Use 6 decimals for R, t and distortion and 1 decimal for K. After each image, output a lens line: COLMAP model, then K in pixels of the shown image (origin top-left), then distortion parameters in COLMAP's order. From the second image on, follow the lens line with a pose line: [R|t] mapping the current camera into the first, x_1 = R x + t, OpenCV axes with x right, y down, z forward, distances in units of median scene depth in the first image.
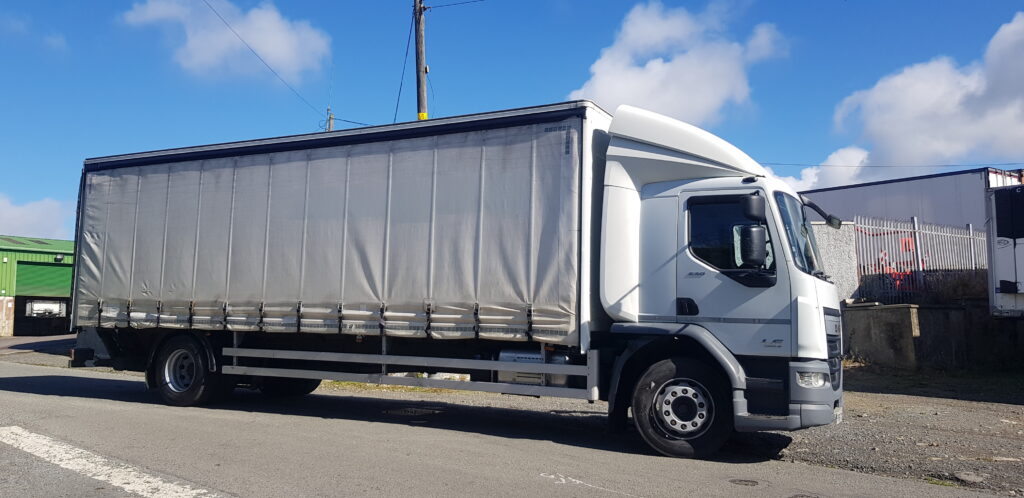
lens RADIAL K [[799.7, 0, 509.3], [0, 799.7, 209.8], [0, 0, 1]] dist [0.096365, -0.159558]
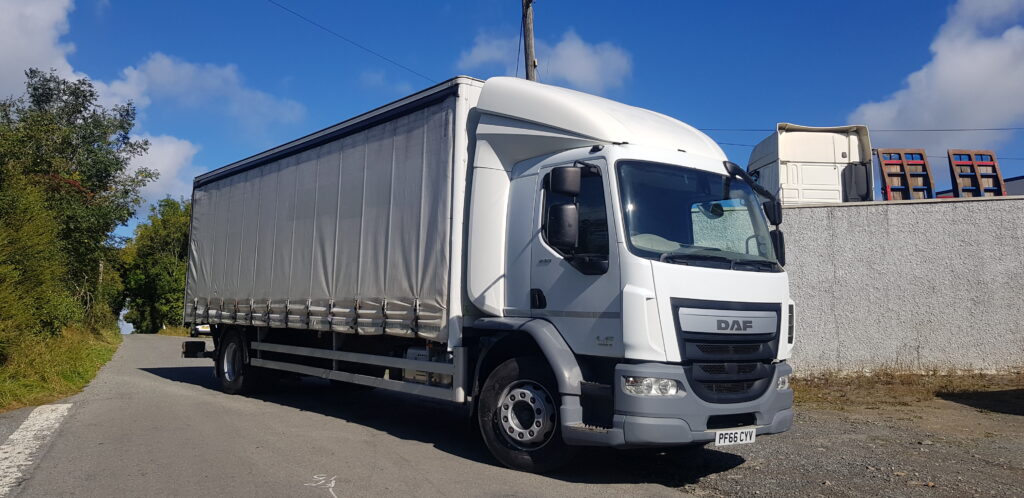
lens RADIAL K [[799.7, 0, 509.3], [0, 799.7, 209.8], [0, 0, 1]] dist [0.096365, -0.159558]
pose [[0.918755, -0.042880, -0.392494, 0.514180], [0.035887, 0.999040, -0.025139, 0.042506], [0.393195, 0.009011, 0.919411, 0.177246]]
